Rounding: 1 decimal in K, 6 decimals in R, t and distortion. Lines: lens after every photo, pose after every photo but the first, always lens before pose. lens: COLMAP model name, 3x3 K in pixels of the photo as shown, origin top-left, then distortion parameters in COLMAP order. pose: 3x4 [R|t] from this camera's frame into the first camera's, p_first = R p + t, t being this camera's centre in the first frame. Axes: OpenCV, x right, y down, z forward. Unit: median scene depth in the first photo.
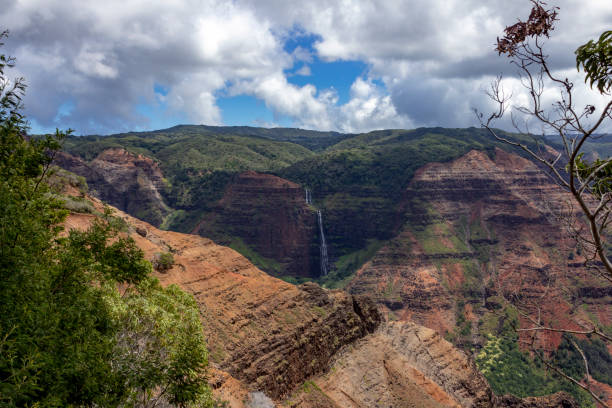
lens RADIAL K [[642.6, 0, 300.6], [0, 642.6, 208.3], [0, 0, 1]] dist [0.048474, 0.000000]
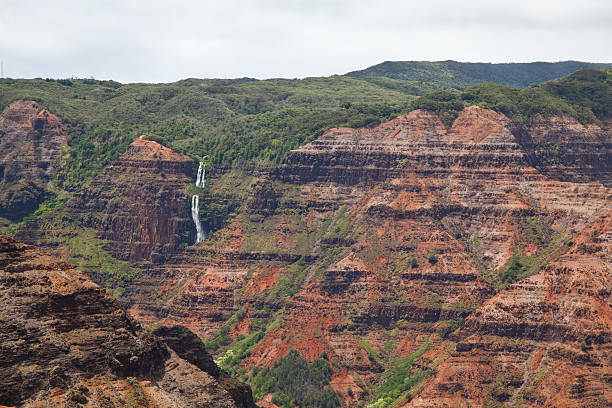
lens RADIAL K [[1755.7, 0, 305.8], [0, 1755.7, 191.4], [0, 0, 1]] dist [0.742909, 0.000000]
pose [[0.892736, 0.036652, -0.449086, 1.029282], [-0.059458, 0.997553, -0.036781, 0.065232], [0.446639, 0.059537, 0.892731, -0.642459]]
